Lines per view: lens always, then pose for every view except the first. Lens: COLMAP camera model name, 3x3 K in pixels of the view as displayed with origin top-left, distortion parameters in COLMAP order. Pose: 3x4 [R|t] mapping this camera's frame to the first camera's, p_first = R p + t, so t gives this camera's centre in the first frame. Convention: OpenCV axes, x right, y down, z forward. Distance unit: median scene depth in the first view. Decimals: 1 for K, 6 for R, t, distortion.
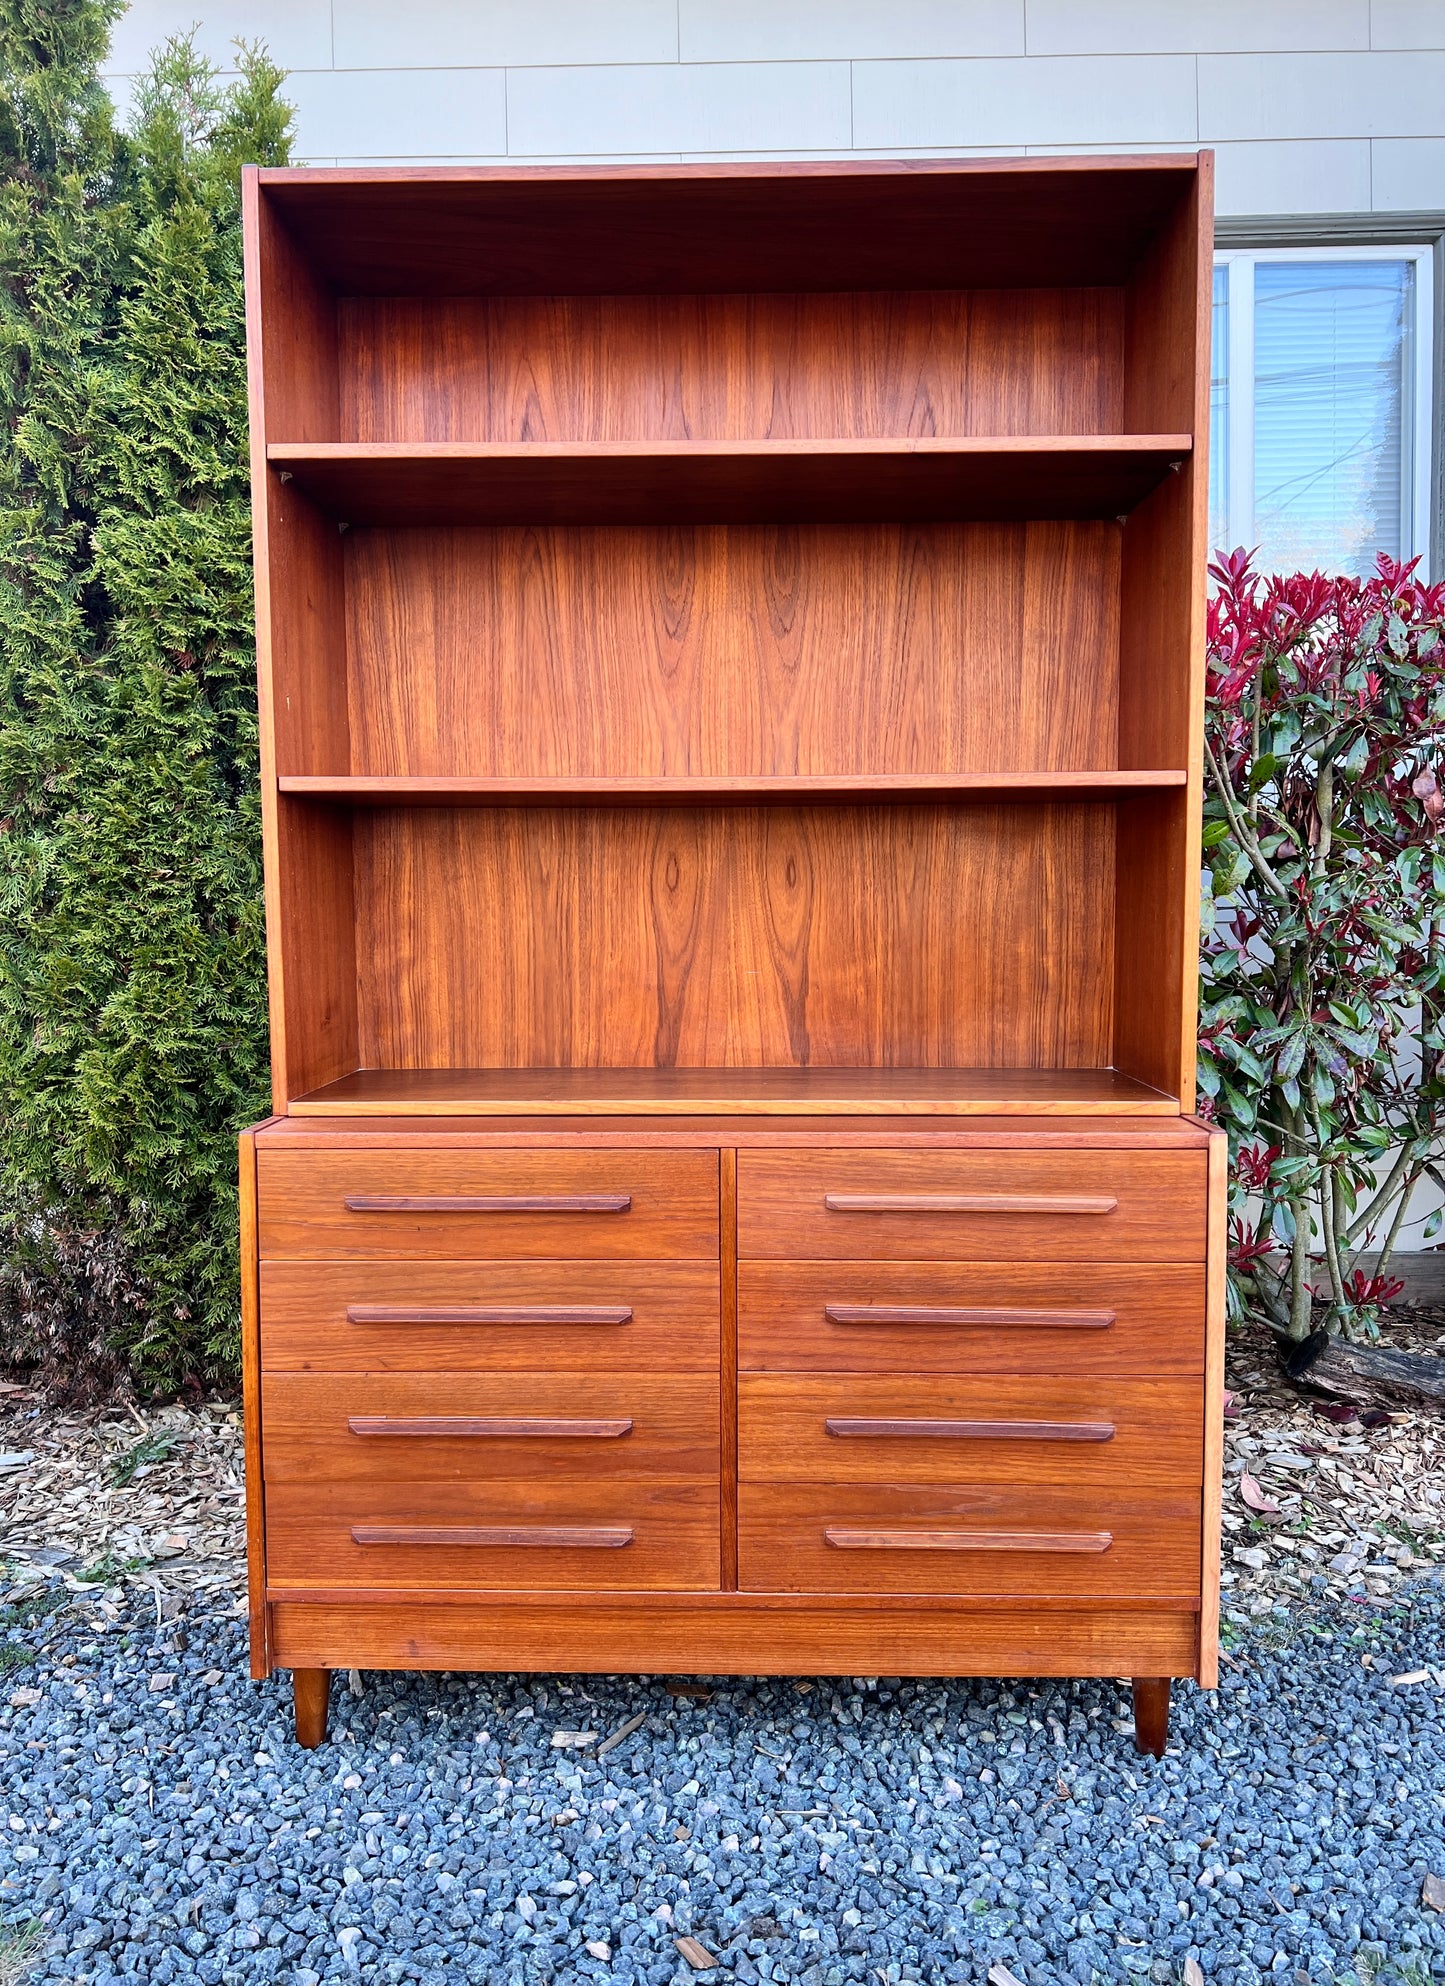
lens RADIAL K [[1491.2, 0, 711.0], [0, 1491.2, 1005.6], [0, 0, 1]] dist [0.043528, -0.061782]
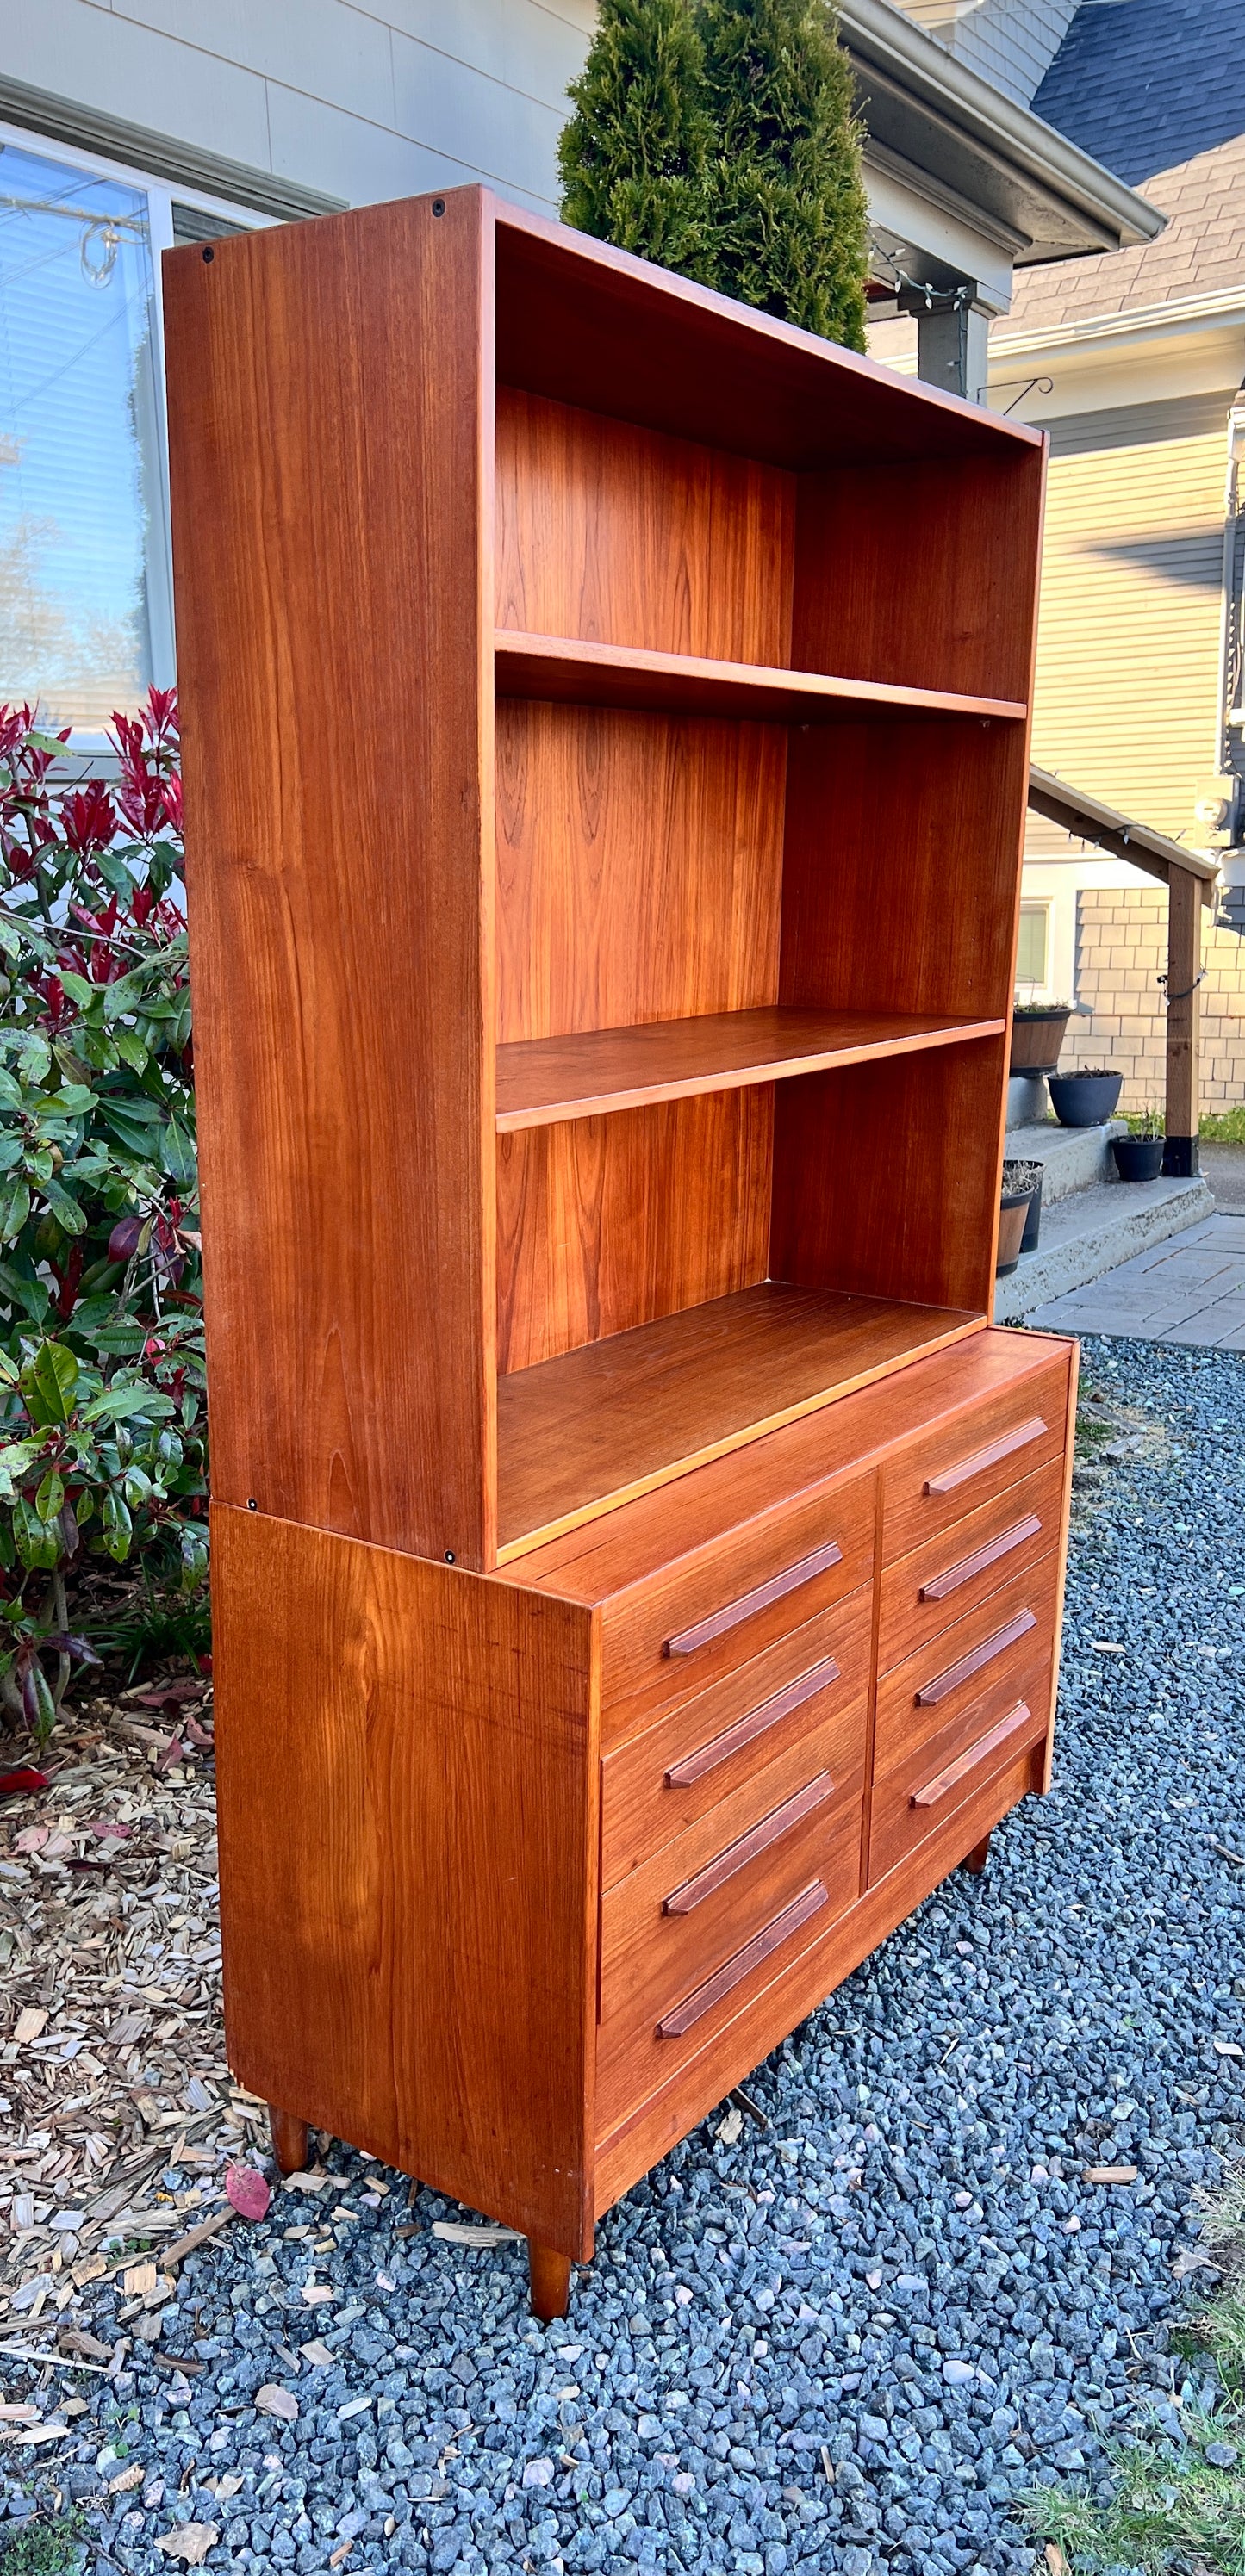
lens RADIAL K [[1942.9, 0, 587.8], [0, 1942.9, 1287.2], [0, 0, 1]] dist [0.061917, -0.074447]
pose [[0.549740, -0.184499, 0.814706, -1.055421], [0.047551, 0.980634, 0.189990, -0.252706], [-0.833981, -0.065705, 0.547867, 0.468311]]
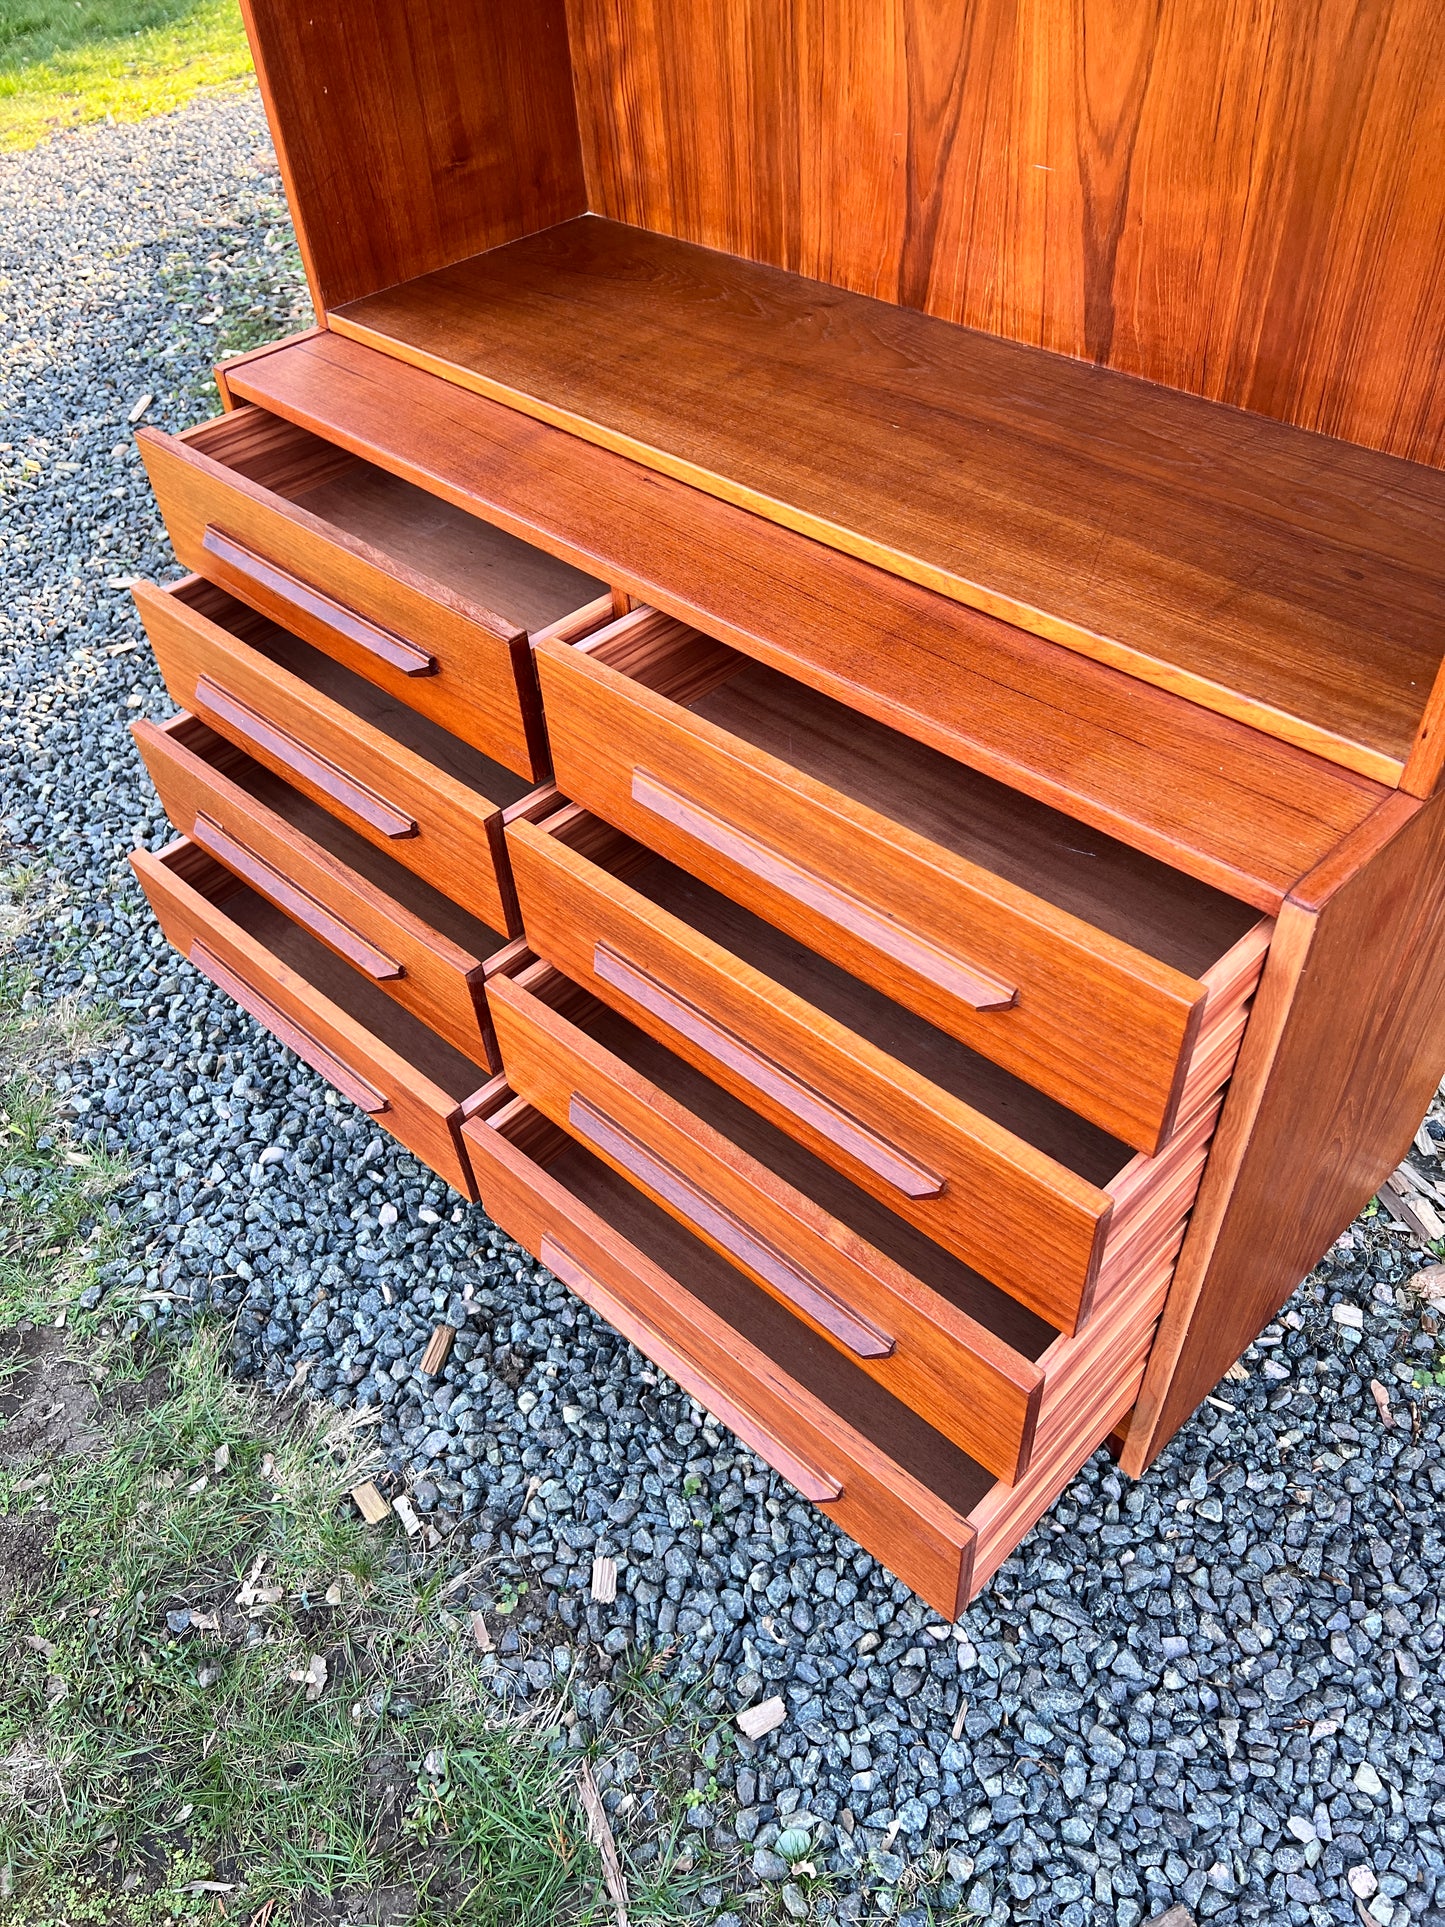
lens RADIAL K [[1450.8, 0, 721.7], [0, 1450.8, 961.0], [0, 0, 1]] dist [0.032268, -0.041657]
pose [[0.724251, 0.461395, -0.512421, 0.431250], [-0.001653, 0.744298, 0.667846, -0.200237], [0.689534, -0.482841, 0.539821, 0.593697]]
